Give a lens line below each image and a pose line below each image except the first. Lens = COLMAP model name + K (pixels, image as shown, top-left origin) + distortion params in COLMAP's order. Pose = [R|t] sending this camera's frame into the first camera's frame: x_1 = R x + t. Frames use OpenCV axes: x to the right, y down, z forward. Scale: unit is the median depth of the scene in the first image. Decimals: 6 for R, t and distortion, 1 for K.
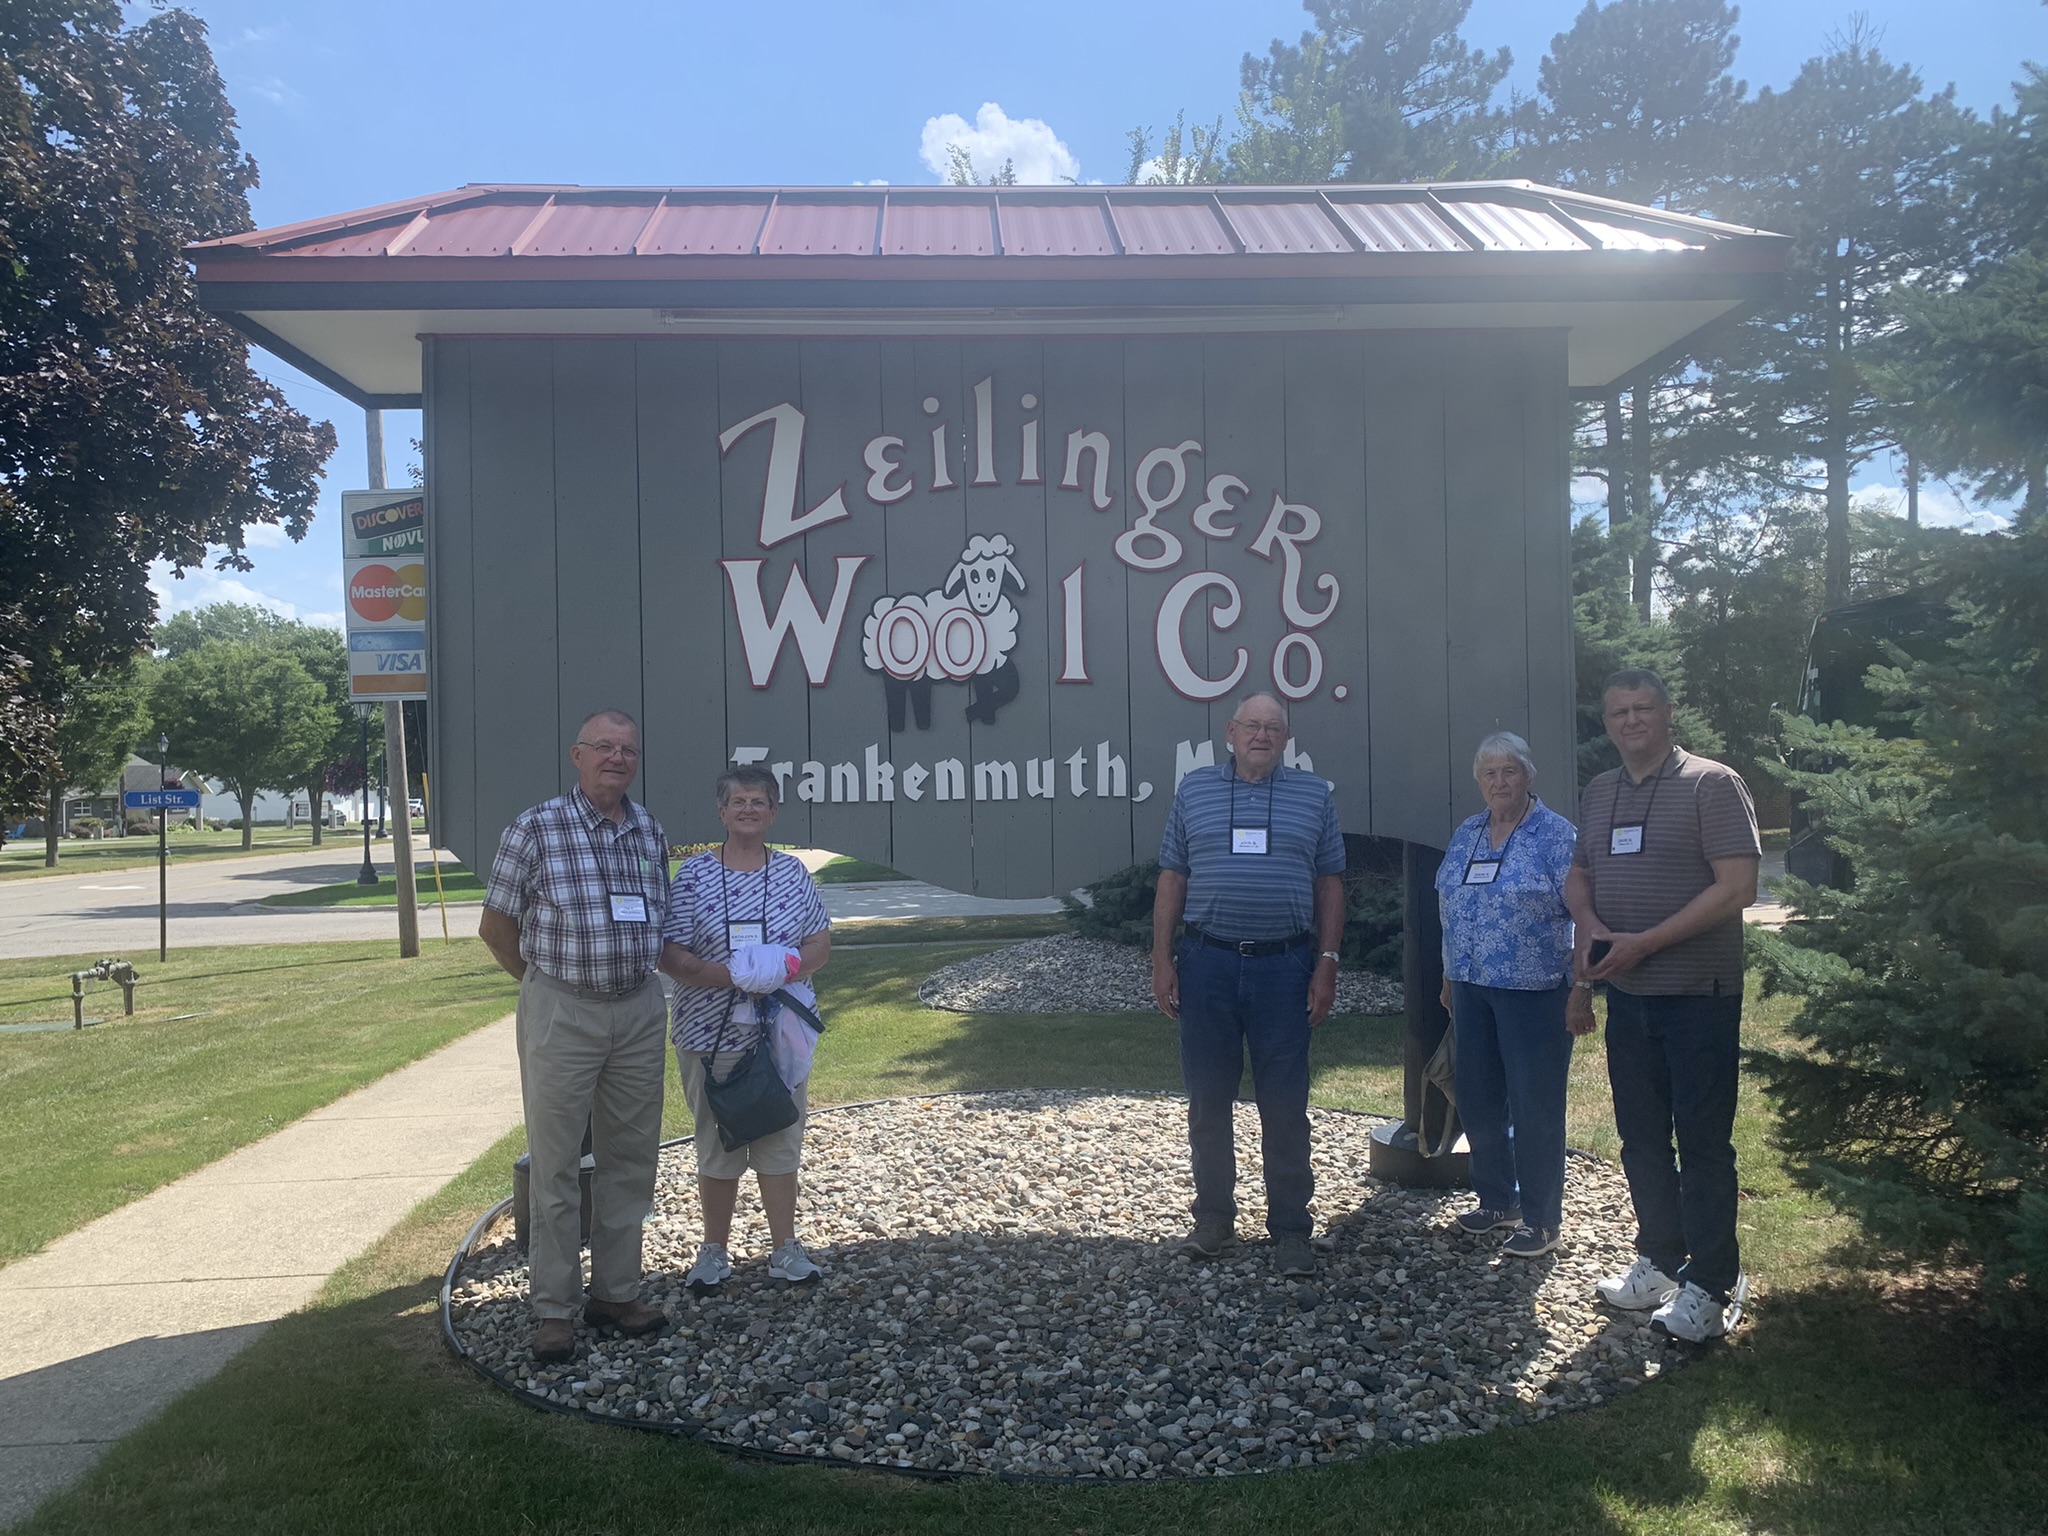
lens RADIAL K [[1520.4, 0, 1032.0], [0, 1520.4, 779.6], [0, 0, 1]] dist [0.045668, -0.074071]
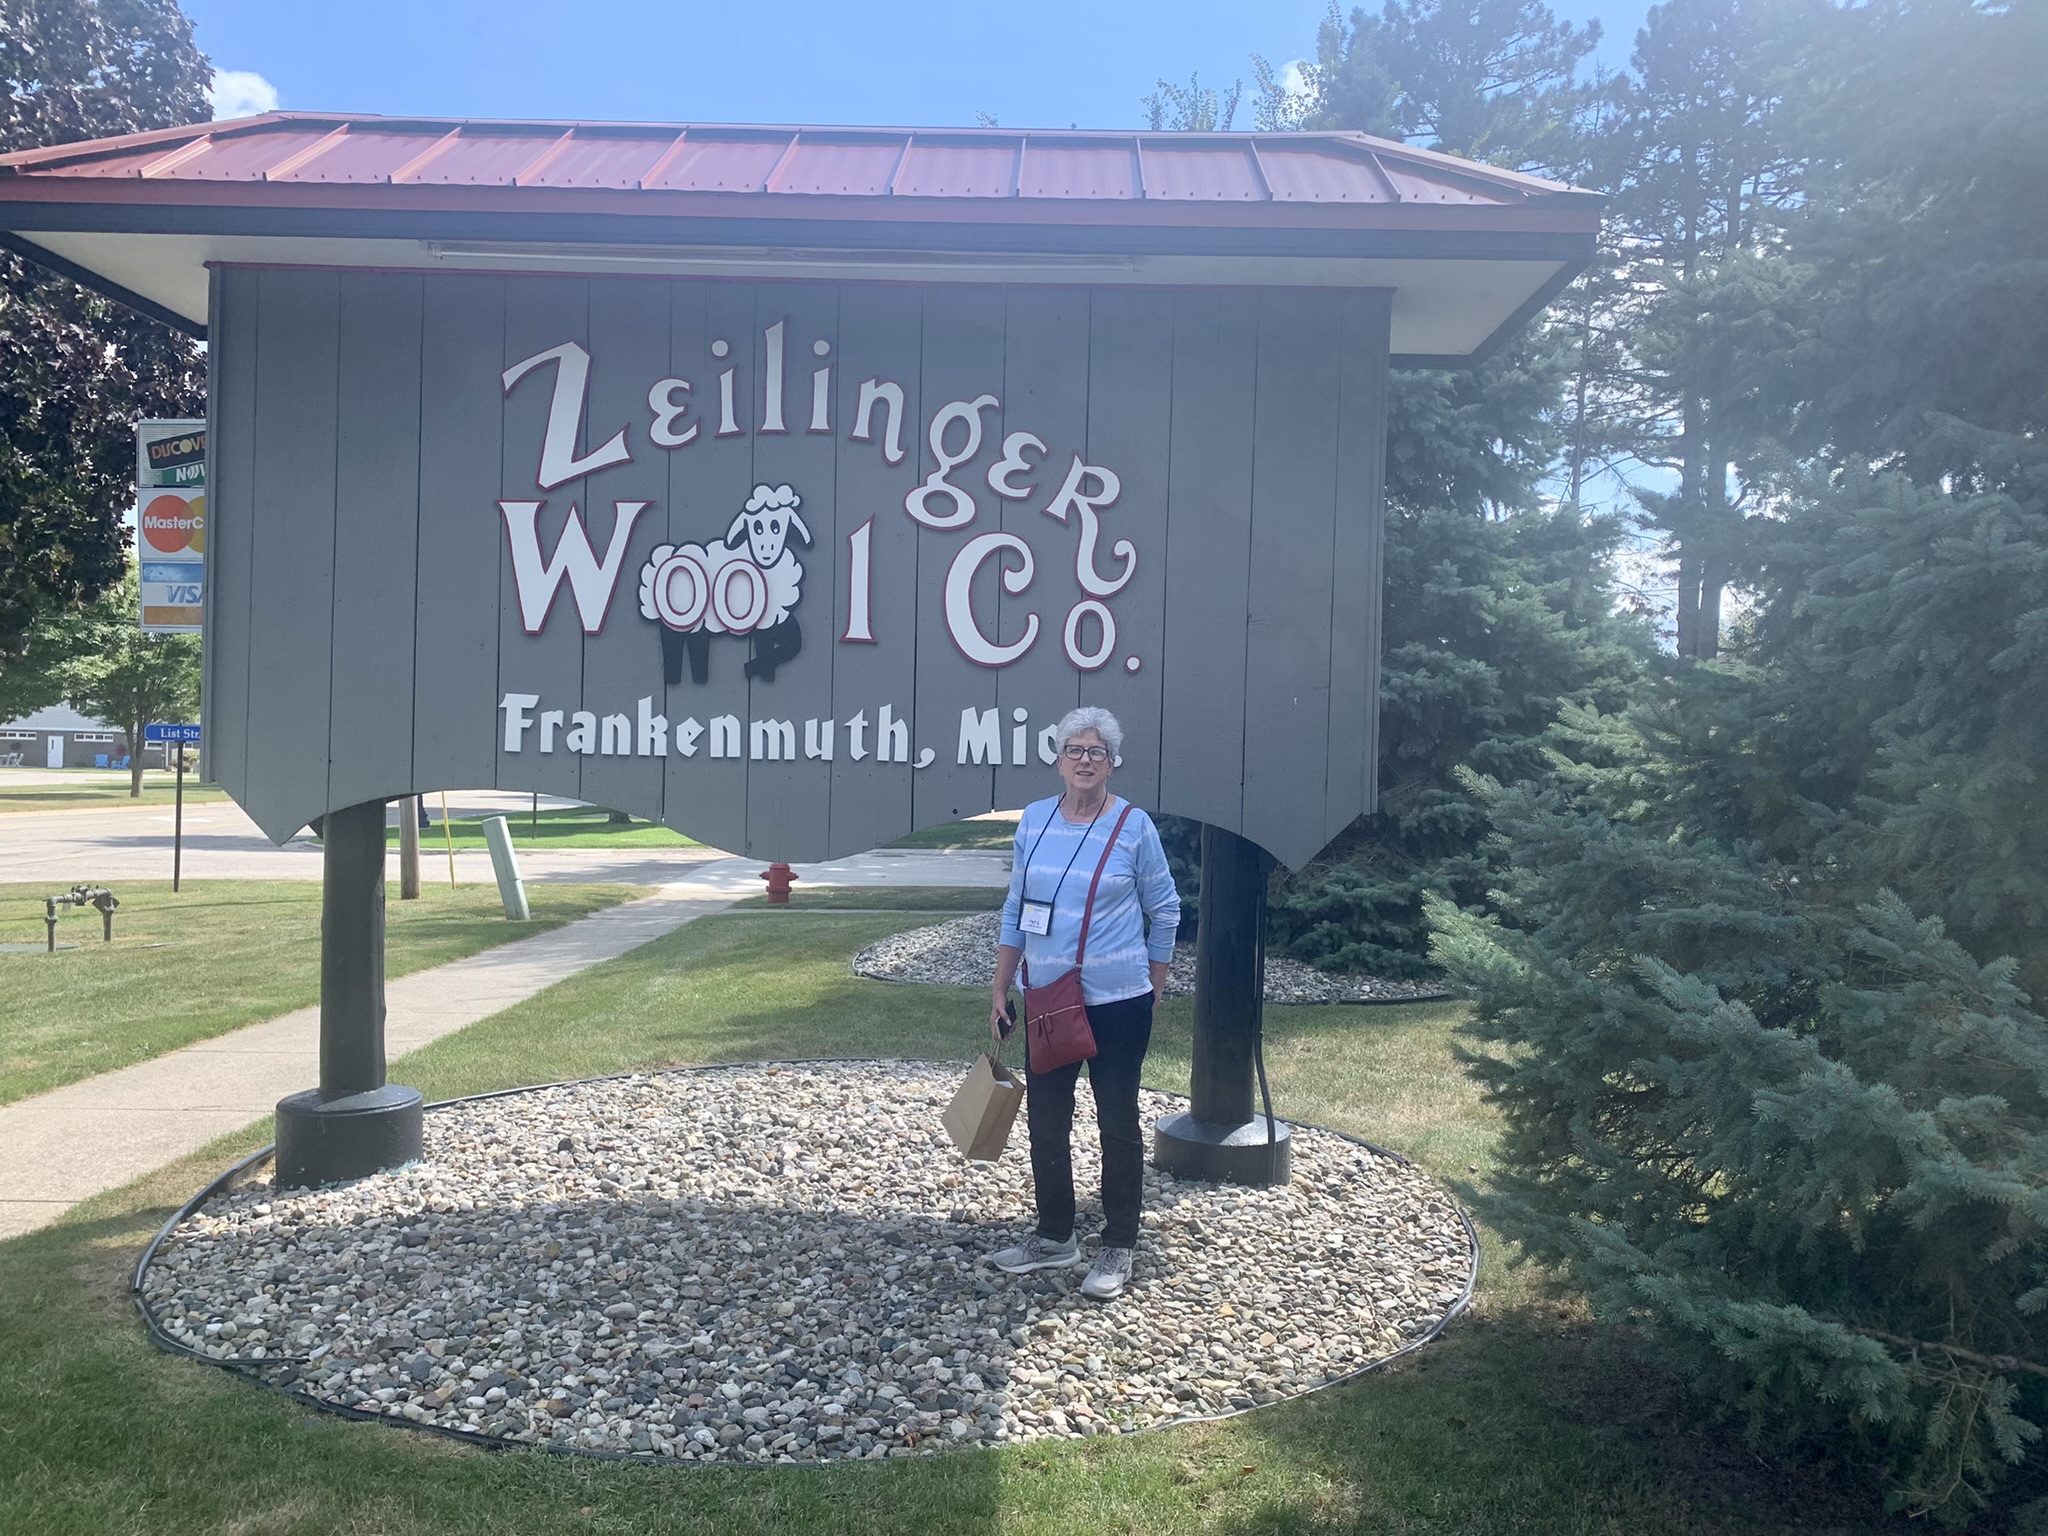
lens RADIAL K [[1520.4, 0, 1048.2], [0, 1520.4, 788.6], [0, 0, 1]] dist [0.045668, -0.074071]
pose [[0.997524, 0.046209, -0.053019, 0.205245], [-0.045054, 0.998725, 0.022781, 0.001788], [0.054004, -0.020336, 0.998334, 0.037617]]
